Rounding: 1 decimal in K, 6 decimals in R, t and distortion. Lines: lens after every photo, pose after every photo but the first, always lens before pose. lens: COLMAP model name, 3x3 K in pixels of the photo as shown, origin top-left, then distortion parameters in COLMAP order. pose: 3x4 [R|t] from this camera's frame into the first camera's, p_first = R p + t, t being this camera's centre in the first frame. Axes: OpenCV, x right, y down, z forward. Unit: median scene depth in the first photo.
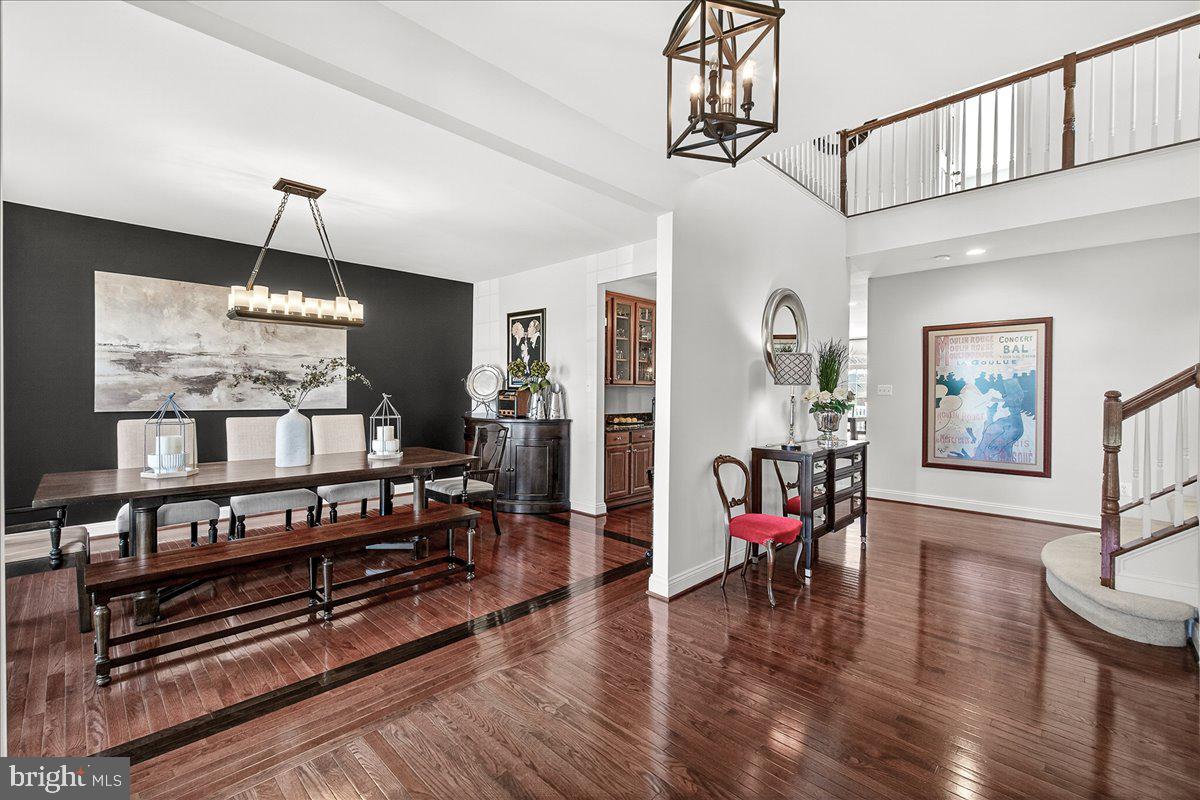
lens RADIAL K [[514.9, 0, 597.8], [0, 514.9, 402.6], [0, 0, 1]] dist [-0.008072, 0.001074]
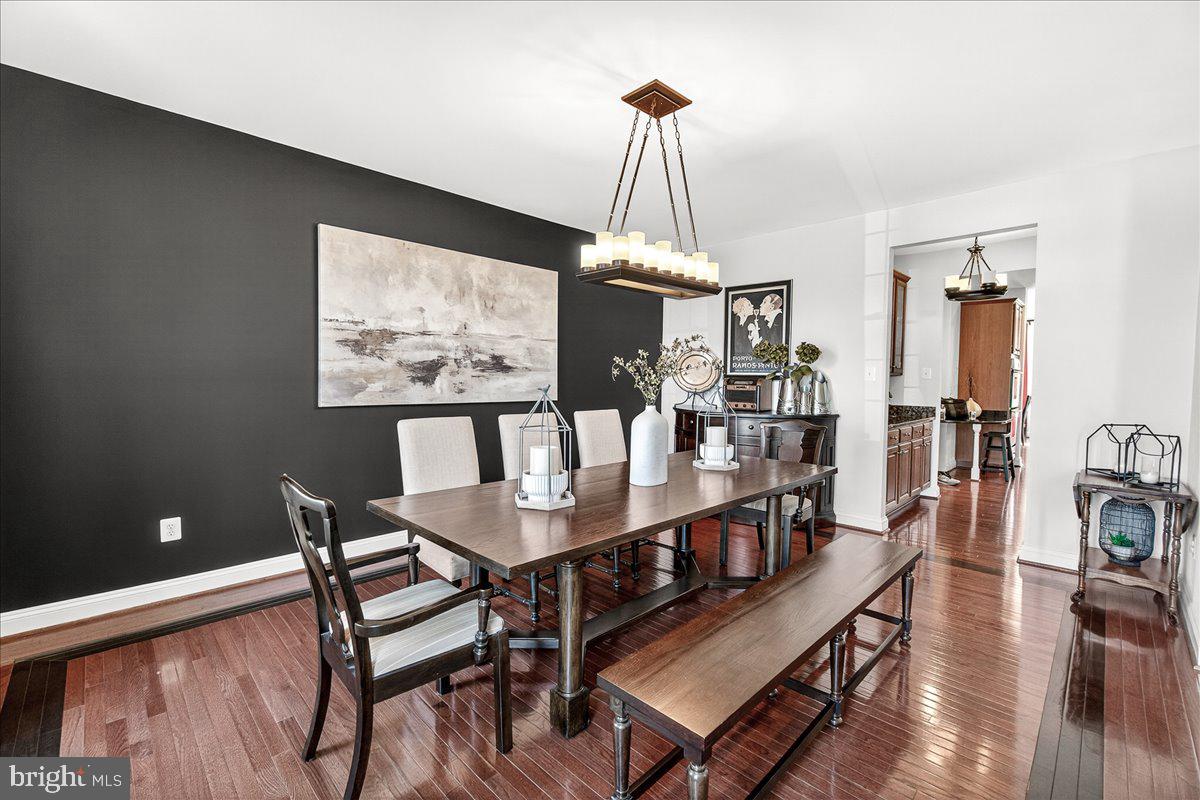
lens RADIAL K [[514.9, 0, 600.2], [0, 514.9, 401.7], [0, 0, 1]] dist [-0.008072, 0.001074]
pose [[0.999836, 0.001427, -0.018050, -0.457280], [-0.001023, 0.999748, 0.022416, -0.006397], [0.018077, -0.022394, 0.999586, 0.190577]]
